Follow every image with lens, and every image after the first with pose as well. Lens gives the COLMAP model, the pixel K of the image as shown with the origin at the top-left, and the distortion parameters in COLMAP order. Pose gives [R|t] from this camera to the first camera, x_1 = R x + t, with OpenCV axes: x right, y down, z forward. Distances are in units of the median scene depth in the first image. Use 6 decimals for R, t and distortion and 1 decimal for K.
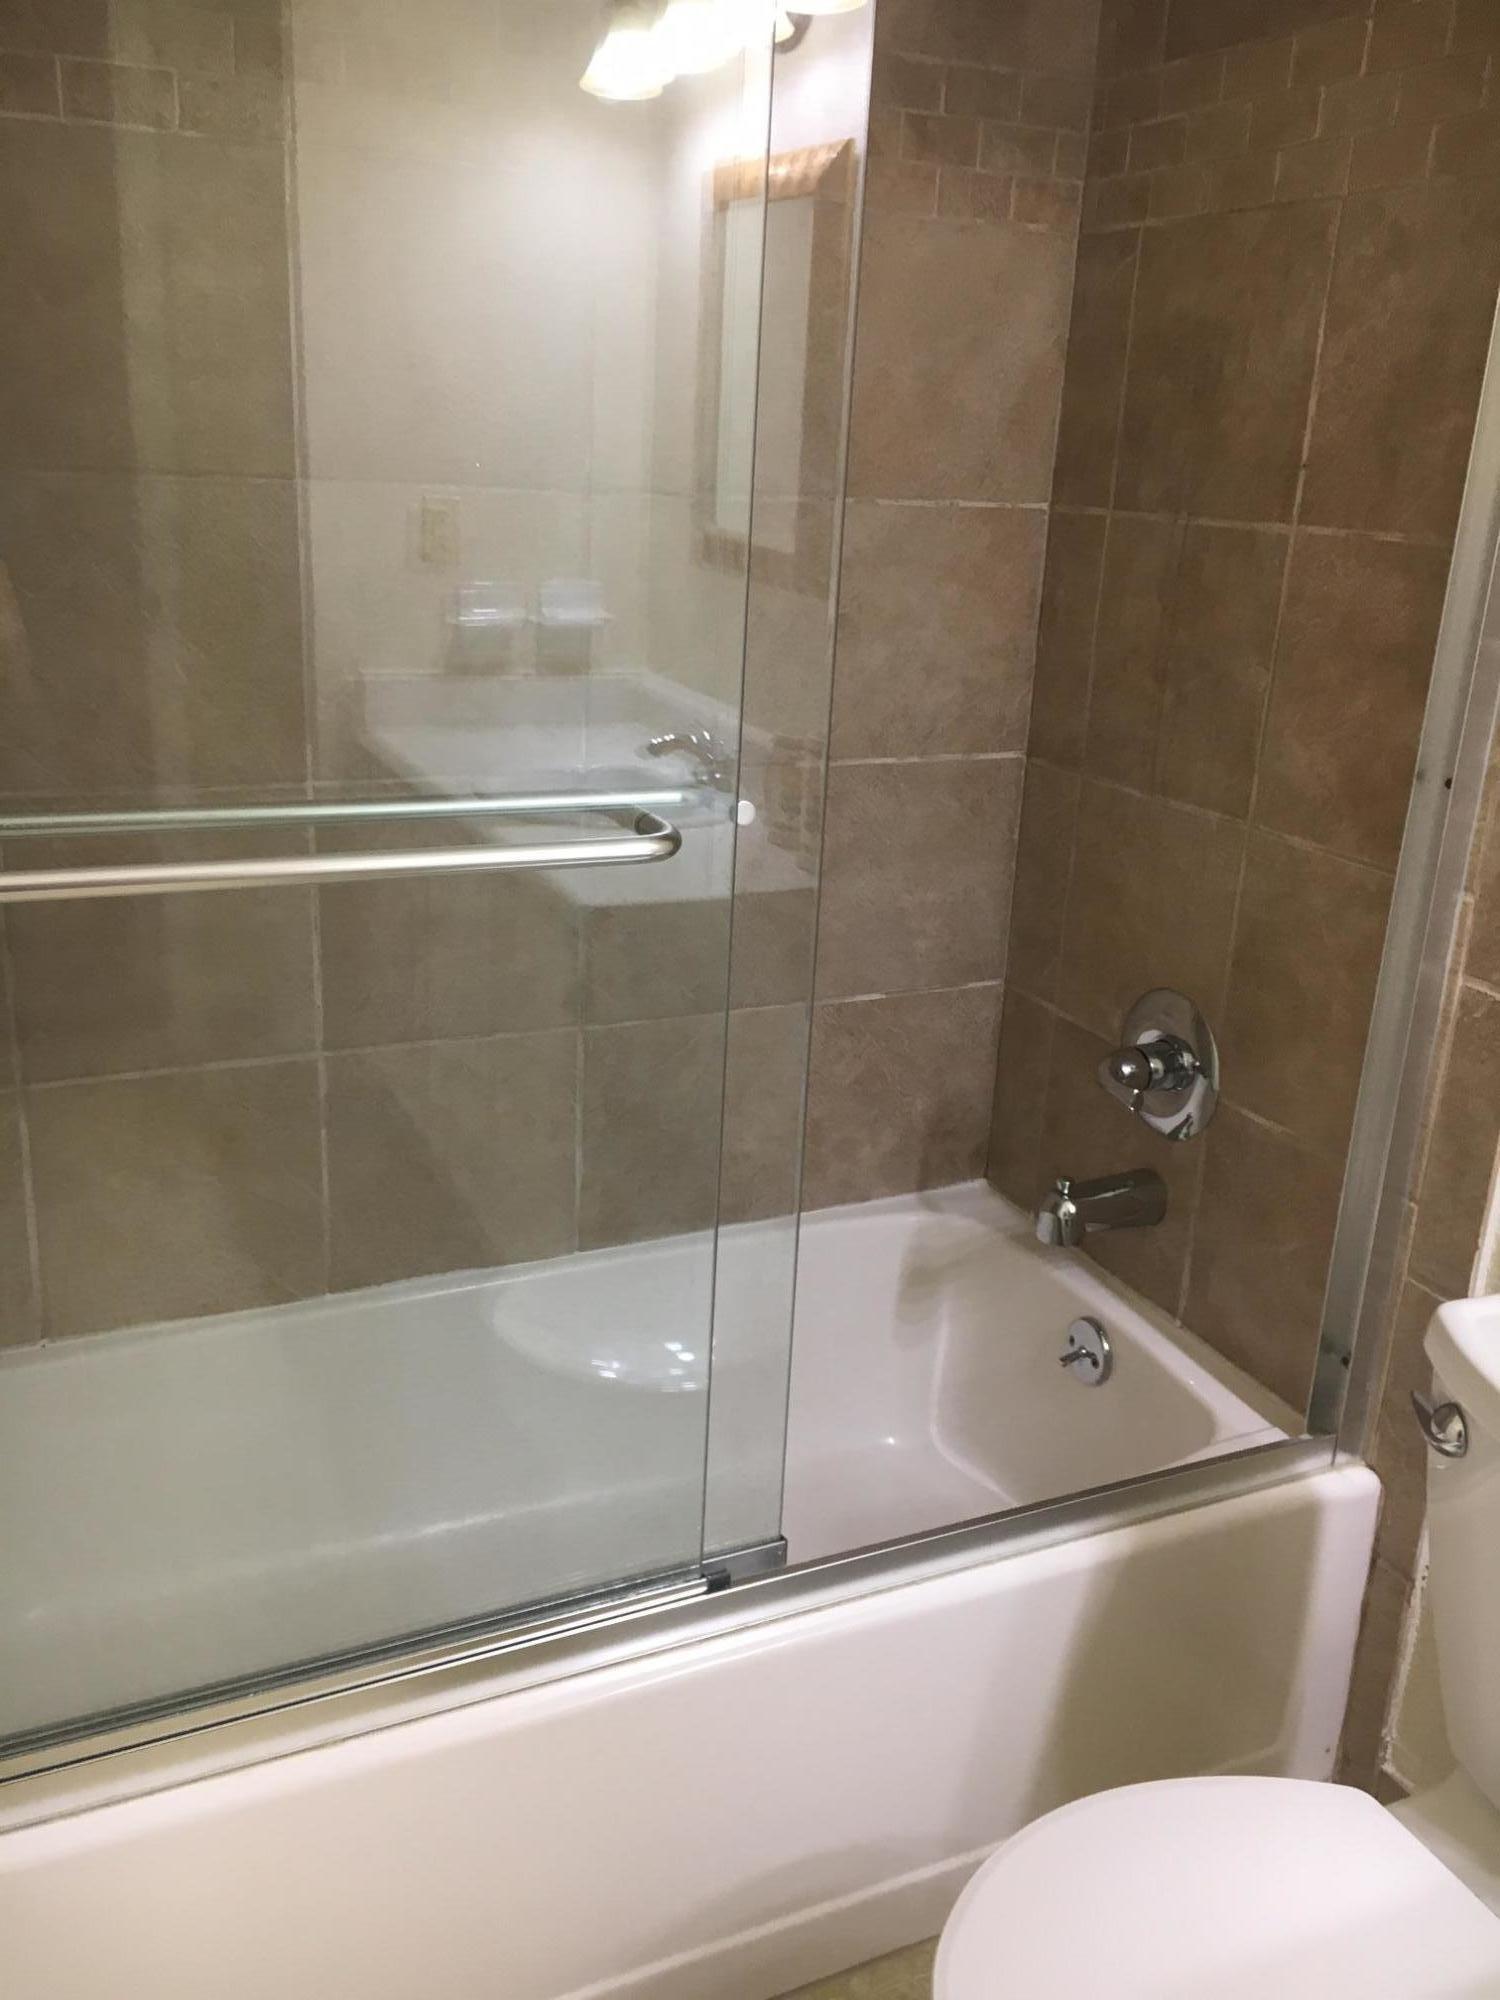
lens RADIAL K [[1699.5, 0, 745.9], [0, 1699.5, 991.6], [0, 0, 1]] dist [0.083156, -0.114708]
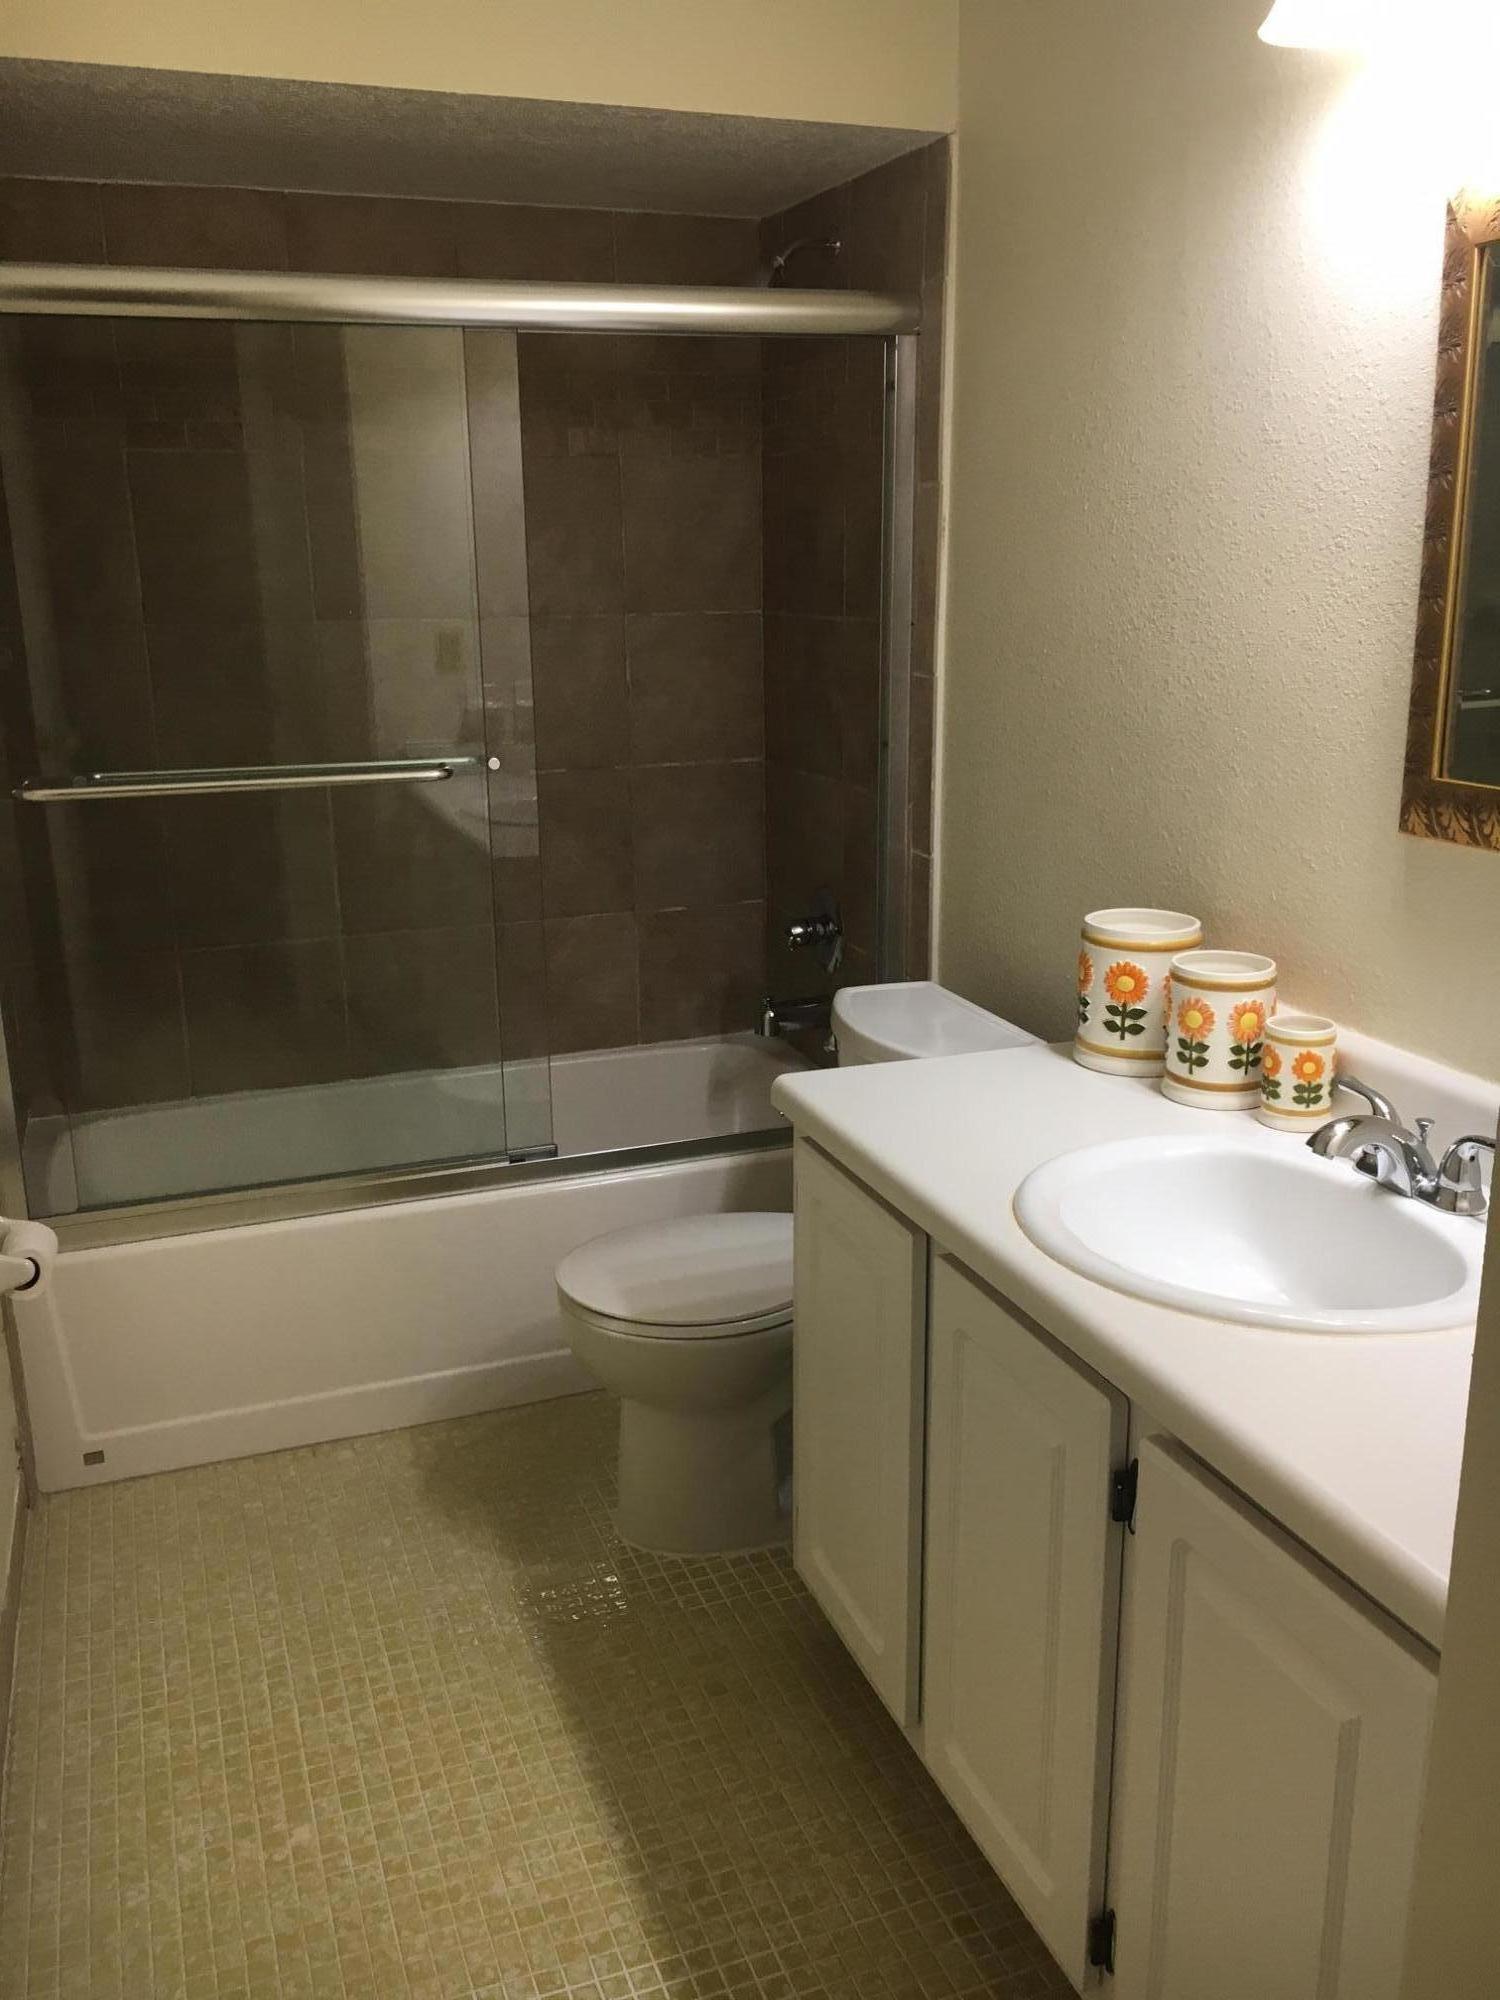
lens RADIAL K [[1699.5, 0, 745.9], [0, 1699.5, 991.6], [0, 0, 1]] dist [0.083156, -0.114708]
pose [[0.993099, -0.030095, -0.113356, 0.341614], [0.022231, 0.997298, -0.070017, 0.211849], [0.115157, 0.067014, 0.991084, -0.658088]]
